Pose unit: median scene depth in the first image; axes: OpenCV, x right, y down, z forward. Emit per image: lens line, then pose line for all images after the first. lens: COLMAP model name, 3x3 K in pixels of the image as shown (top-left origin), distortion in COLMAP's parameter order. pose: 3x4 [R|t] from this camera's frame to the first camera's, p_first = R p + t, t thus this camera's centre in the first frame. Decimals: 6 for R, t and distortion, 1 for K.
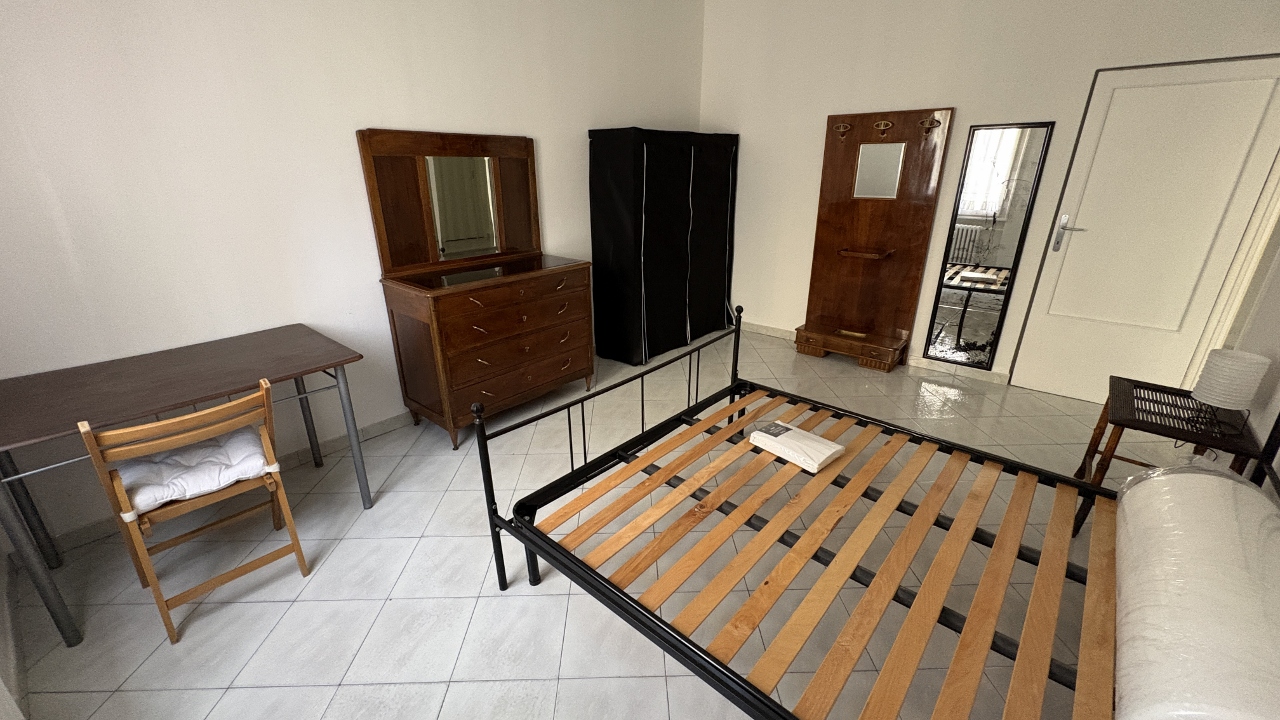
lens RADIAL K [[511.9, 0, 640.0], [0, 511.9, 360.0], [0, 0, 1]] dist [-0.000088, -0.000041]
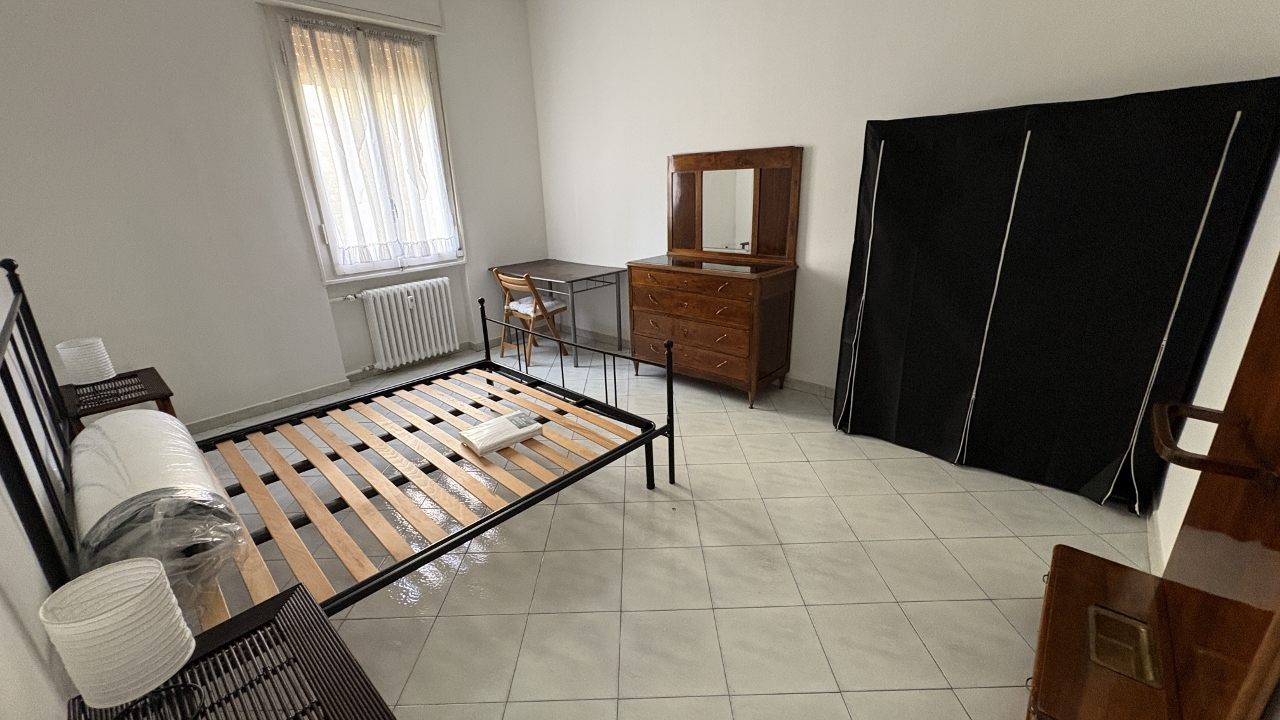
lens RADIAL K [[511.9, 0, 640.0], [0, 511.9, 360.0], [0, 0, 1]] dist [-0.000088, -0.000041]
pose [[-0.014409, 0.327669, -0.944683, 0.918955], [-0.328583, 0.890759, 0.313977, -0.297381], [0.944365, 0.314930, 0.094831, 0.800571]]
